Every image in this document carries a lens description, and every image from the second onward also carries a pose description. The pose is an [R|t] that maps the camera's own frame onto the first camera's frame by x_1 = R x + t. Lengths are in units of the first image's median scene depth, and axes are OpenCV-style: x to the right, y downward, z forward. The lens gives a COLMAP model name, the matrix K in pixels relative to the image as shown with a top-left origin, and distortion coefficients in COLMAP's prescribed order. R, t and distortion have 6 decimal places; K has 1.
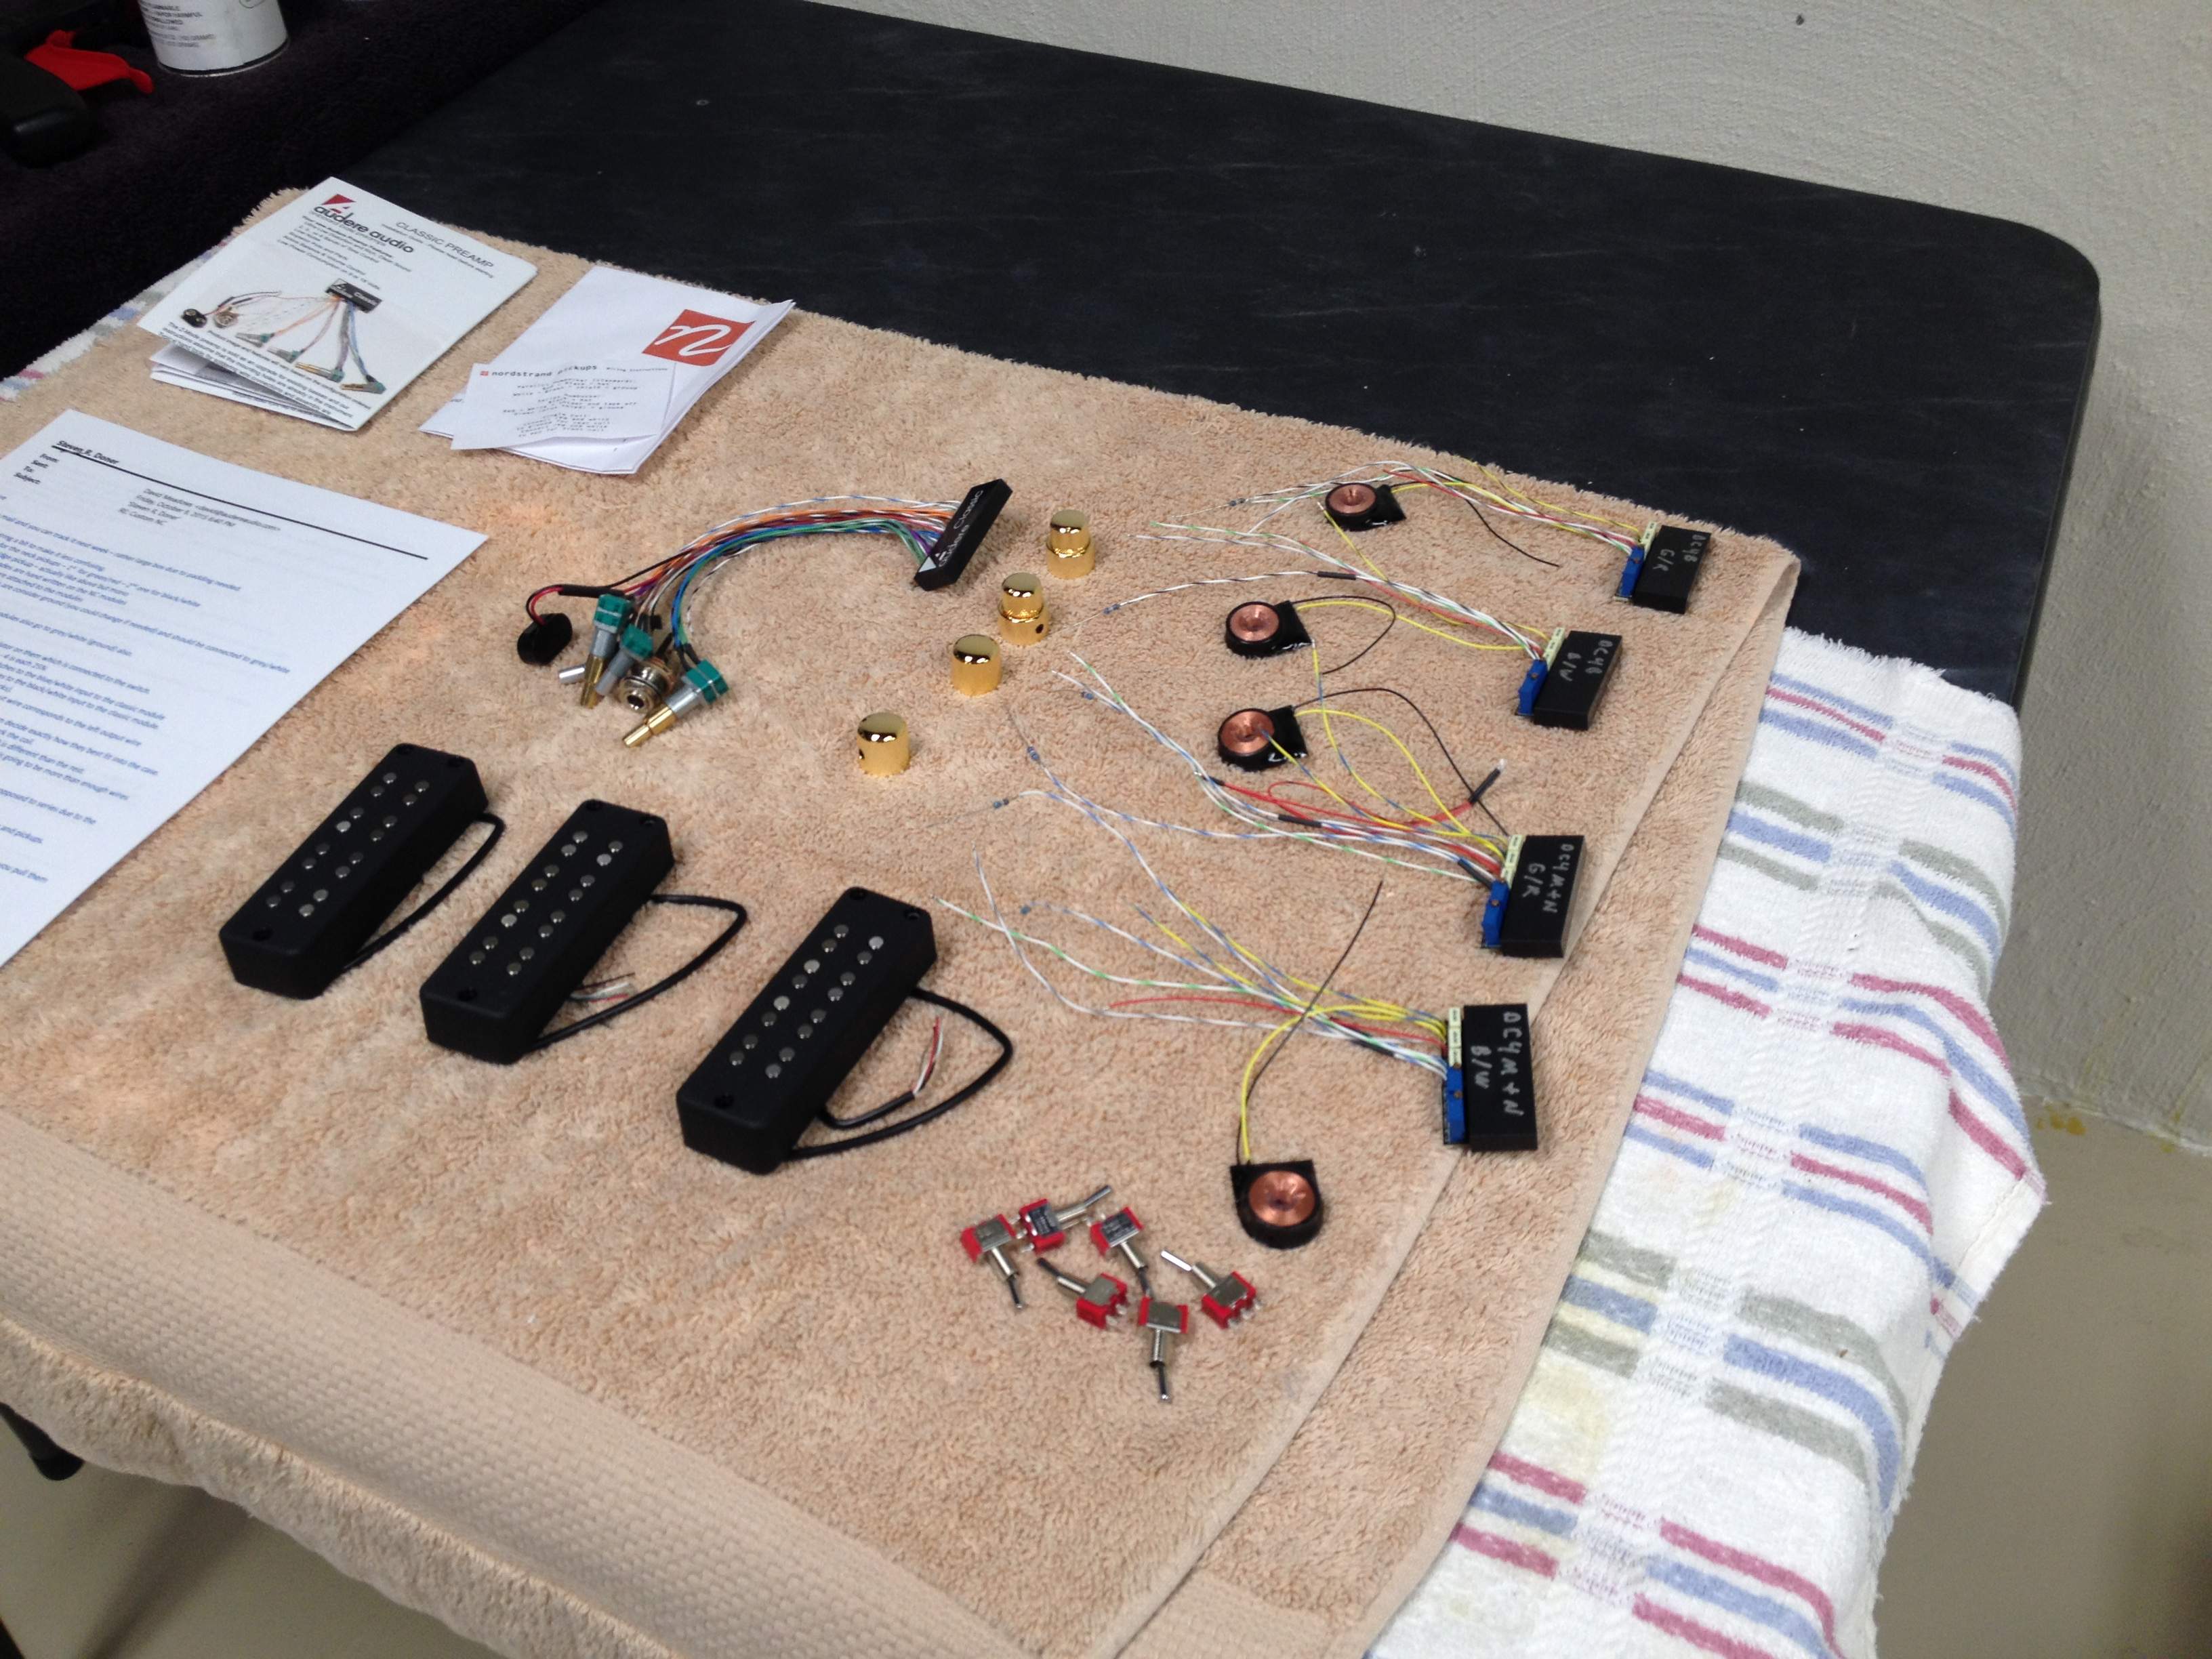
lens RADIAL K [[2239.3, 0, 1068.1], [0, 2239.3, 820.0], [0, 0, 1]] dist [0.140092, -0.345475]
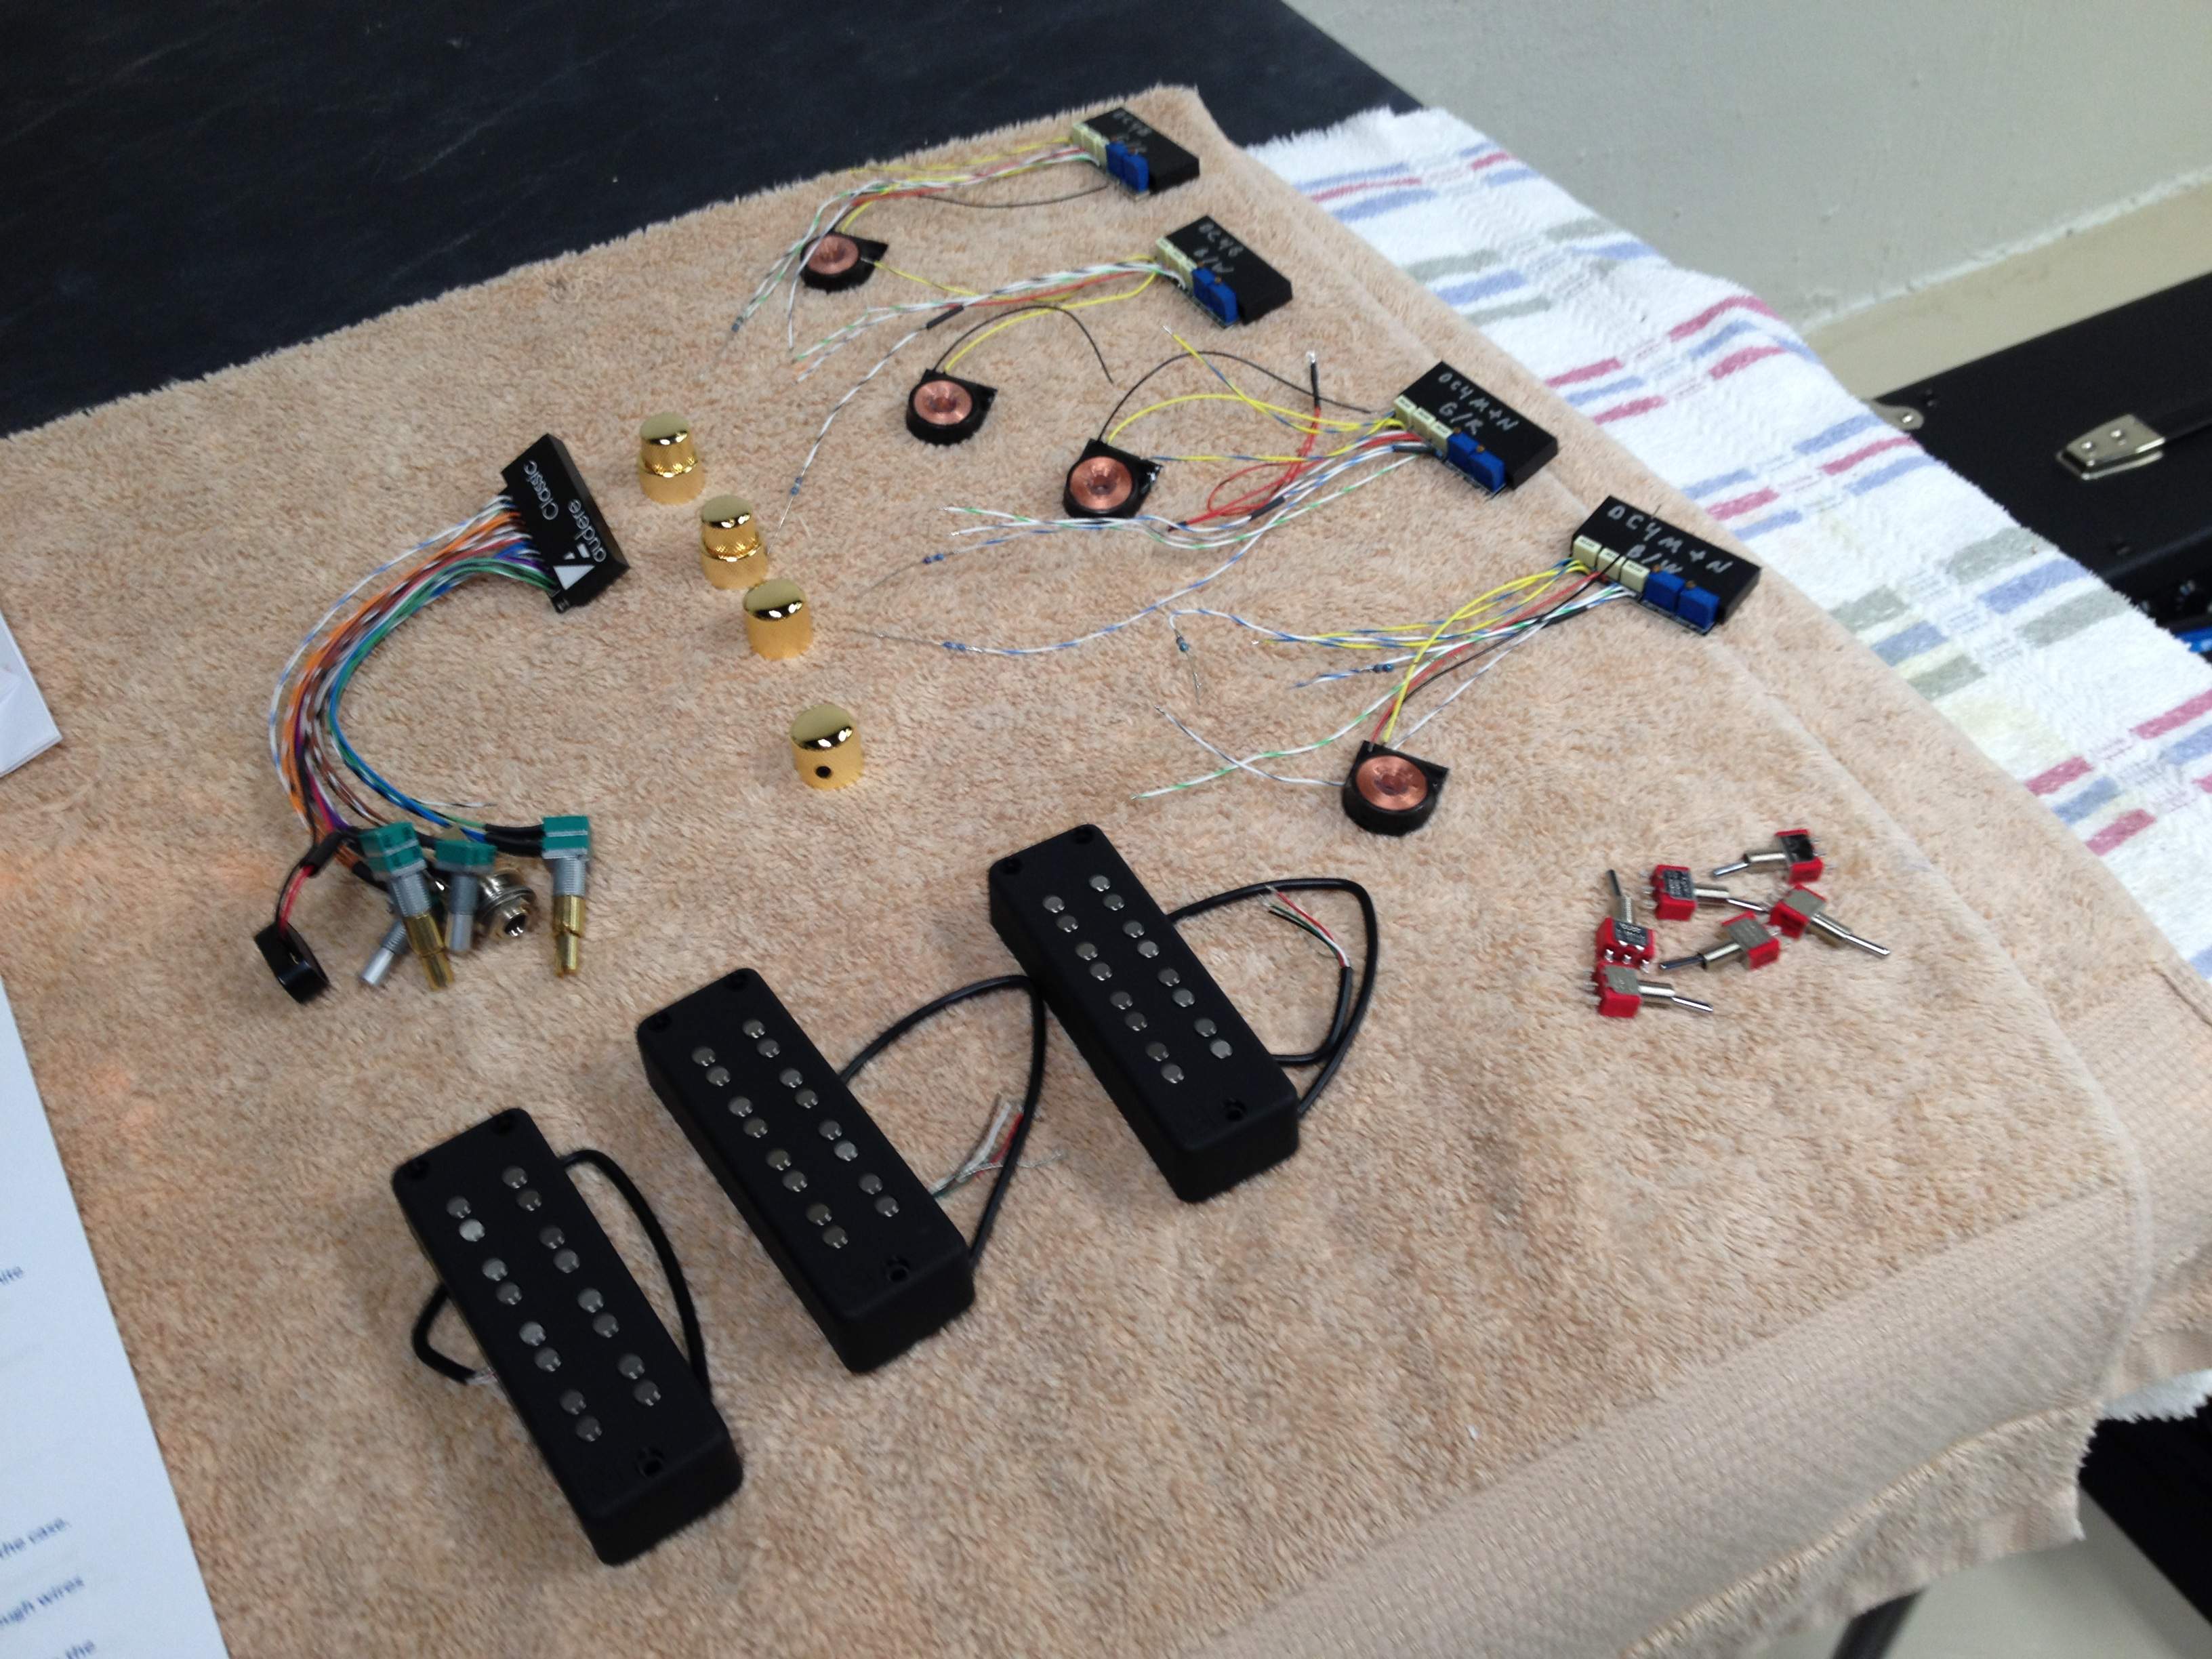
lens RADIAL K [[2220.4, 0, 1071.1], [0, 2220.4, 825.0], [0, 0, 1]] dist [0.119648, -0.303726]
pose [[0.525870, -0.593560, 0.609219, -0.579871], [0.548832, 0.783984, 0.290089, -0.210444], [-0.649804, 0.181809, 0.738038, 0.446882]]
